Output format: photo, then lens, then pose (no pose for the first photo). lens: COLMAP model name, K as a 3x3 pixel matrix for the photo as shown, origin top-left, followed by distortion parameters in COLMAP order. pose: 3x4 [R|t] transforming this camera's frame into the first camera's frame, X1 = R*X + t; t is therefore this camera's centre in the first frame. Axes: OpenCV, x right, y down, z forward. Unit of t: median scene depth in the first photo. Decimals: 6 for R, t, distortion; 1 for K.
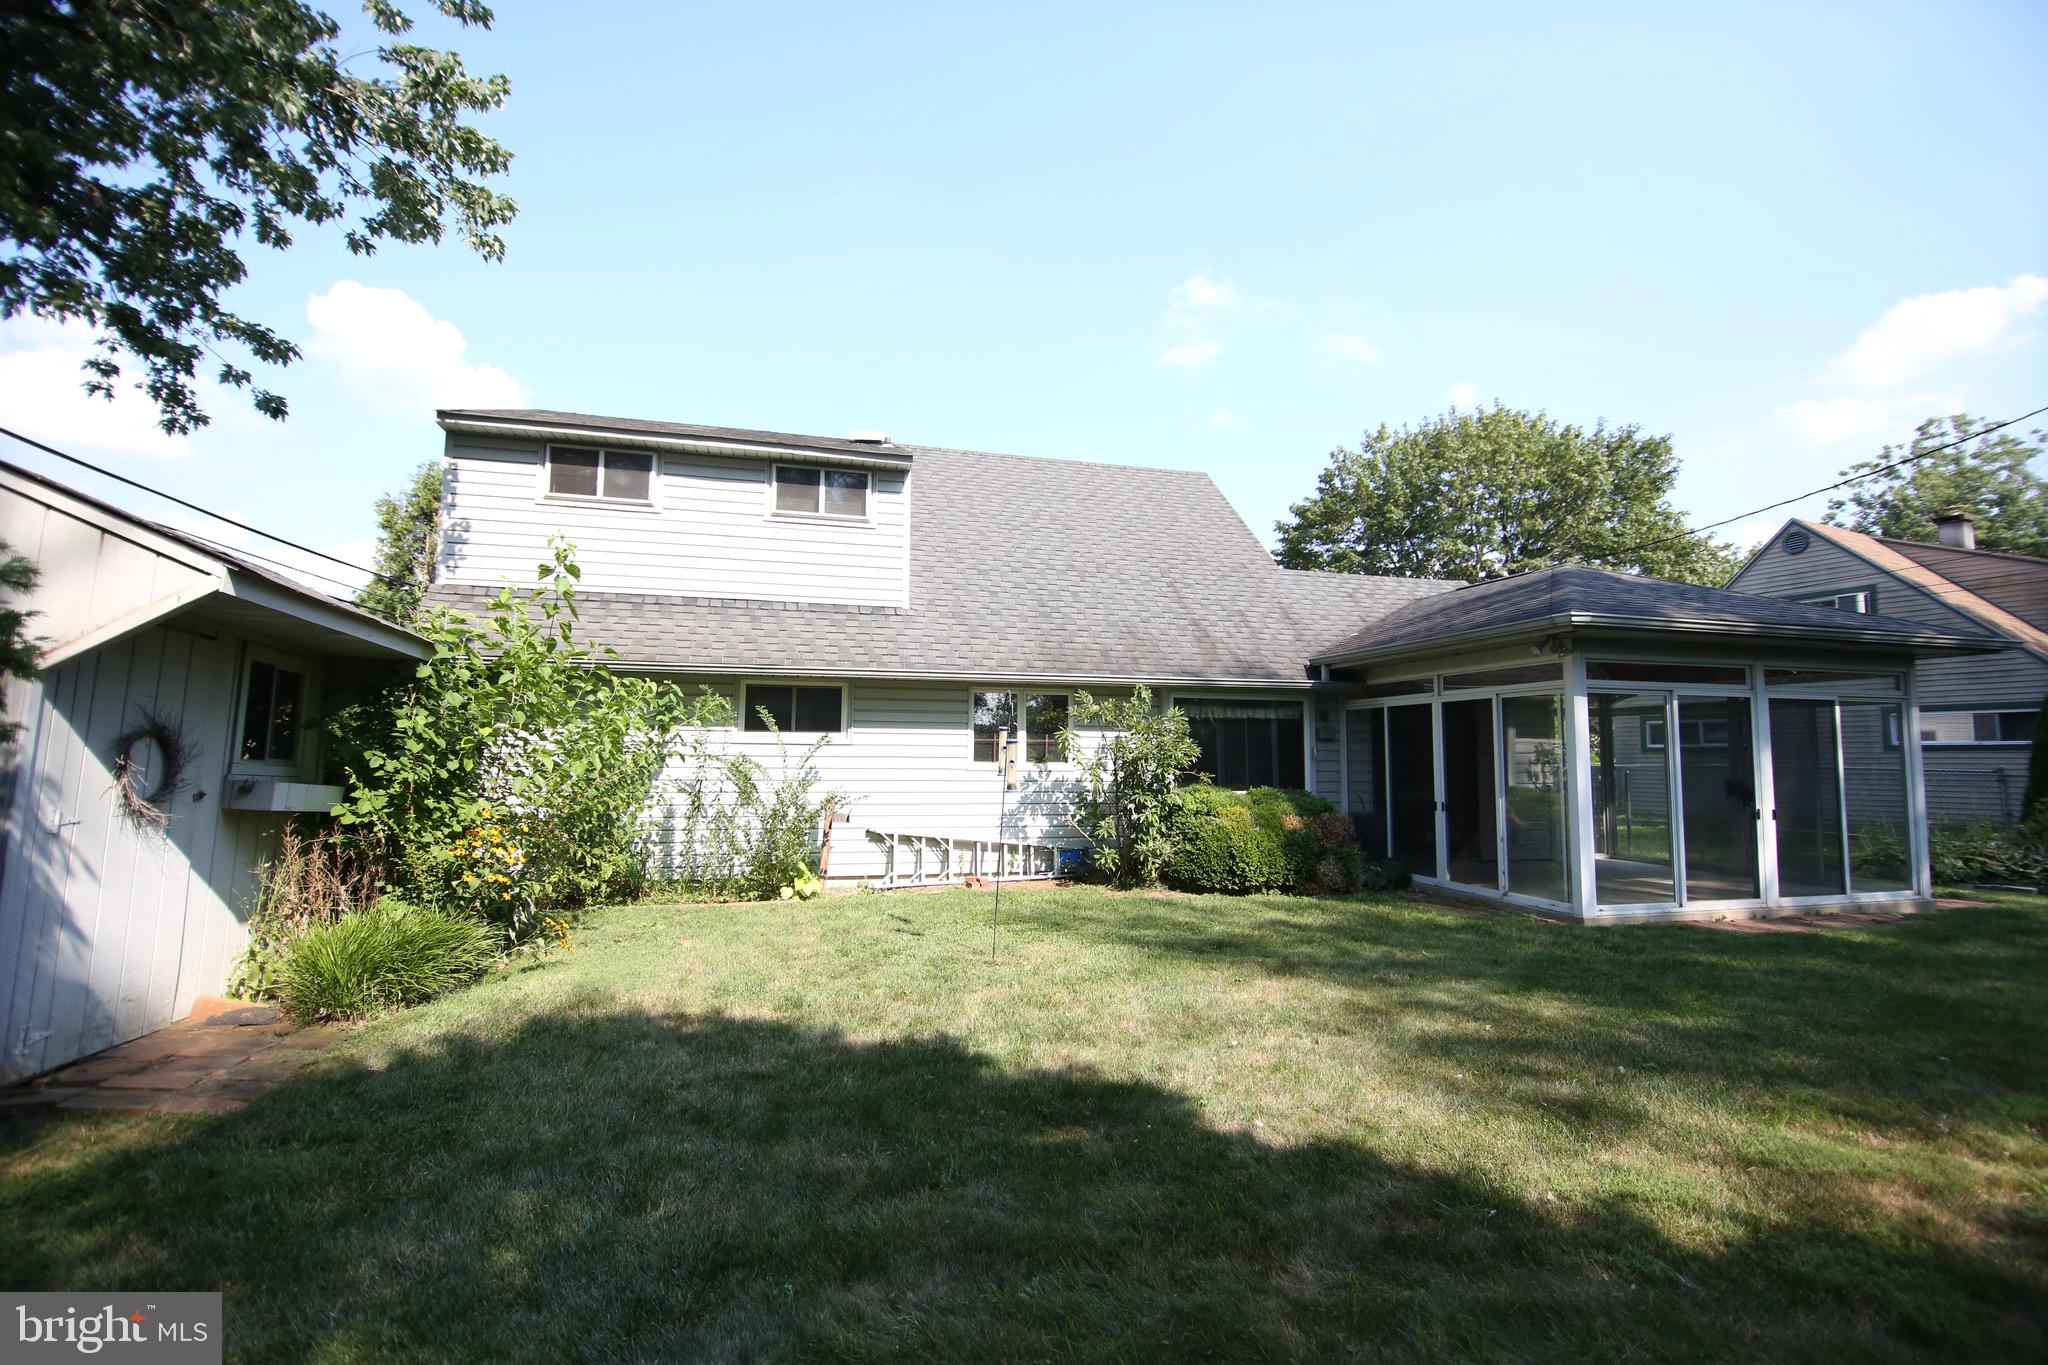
lens RADIAL K [[912.3, 0, 1021.8], [0, 912.3, 675.4], [0, 0, 1]] dist [0.001591, -0.013678]
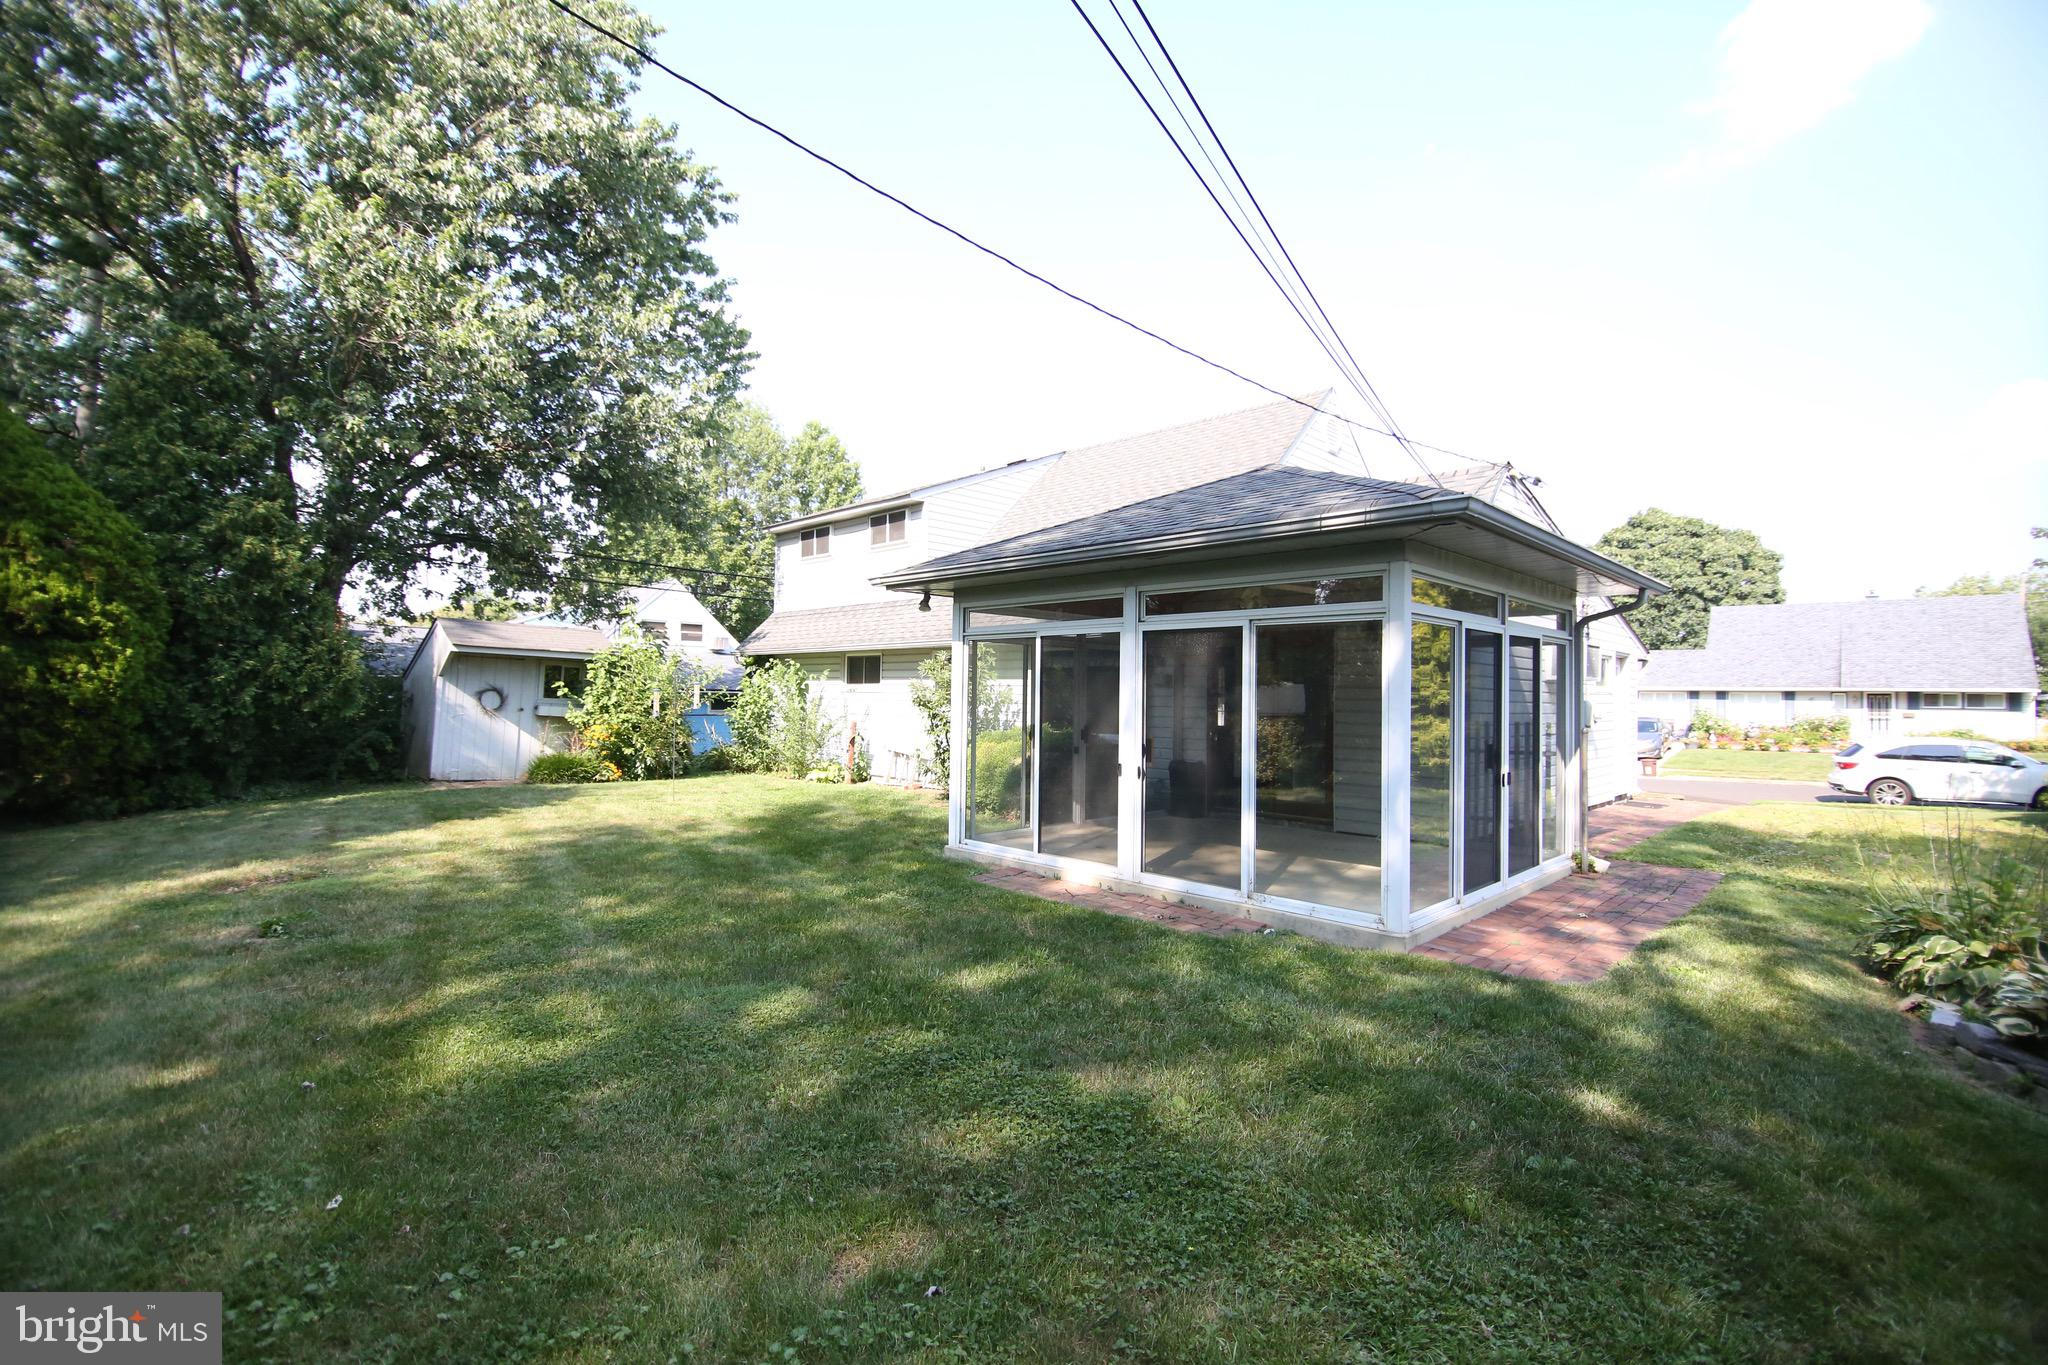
lens RADIAL K [[912.3, 0, 1021.8], [0, 912.3, 675.4], [0, 0, 1]] dist [0.001591, -0.013678]
pose [[0.507515, -0.018776, -0.861438, 1.176011], [0.070687, 0.997300, 0.019907, 0.032567], [0.858739, -0.070995, 0.507472, 0.387059]]
